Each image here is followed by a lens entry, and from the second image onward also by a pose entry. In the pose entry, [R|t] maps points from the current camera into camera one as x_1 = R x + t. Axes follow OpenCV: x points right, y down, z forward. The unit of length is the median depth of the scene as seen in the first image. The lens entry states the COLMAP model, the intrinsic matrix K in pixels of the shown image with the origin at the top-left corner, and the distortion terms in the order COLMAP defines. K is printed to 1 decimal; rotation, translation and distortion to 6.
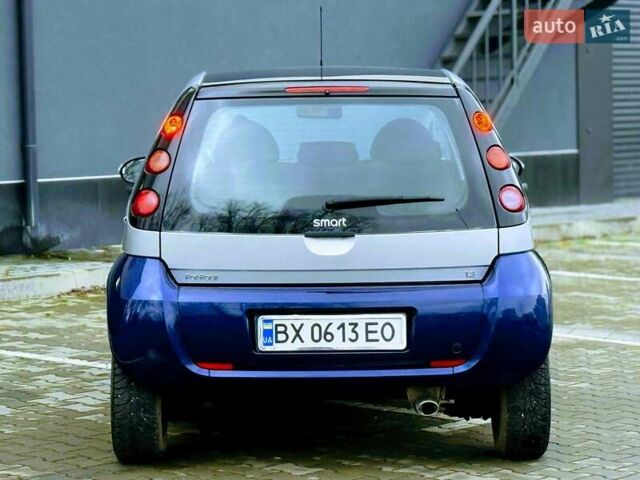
lens RADIAL K [[2288.3, 0, 320.0], [0, 2288.3, 240.0], [0, 0, 1]] dist [0.071892, 5.750661]
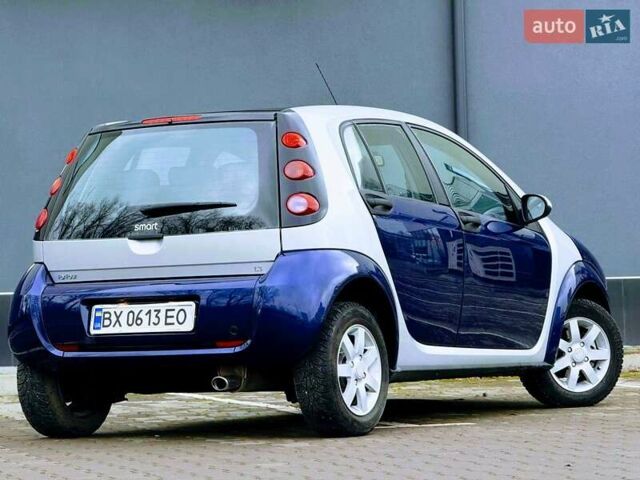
lens RADIAL K [[2288.3, 0, 320.0], [0, 2288.3, 240.0], [0, 0, 1]] dist [0.071892, 5.750661]
pose [[0.864262, -0.034337, -0.501868, 0.684677], [-0.014359, 0.995577, -0.092843, 0.109307], [0.502837, 0.087447, 0.859947, 0.018009]]
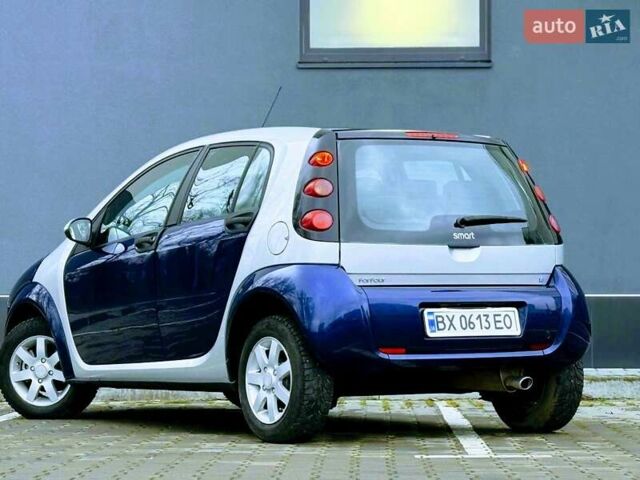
lens RADIAL K [[2288.3, 0, 320.0], [0, 2288.3, 240.0], [0, 0, 1]] dist [0.071892, 5.750661]
pose [[0.835846, 0.015888, 0.548734, -0.755647], [0.048109, 0.993615, -0.102049, 0.119872], [-0.546852, 0.111697, 0.829745, -0.002794]]
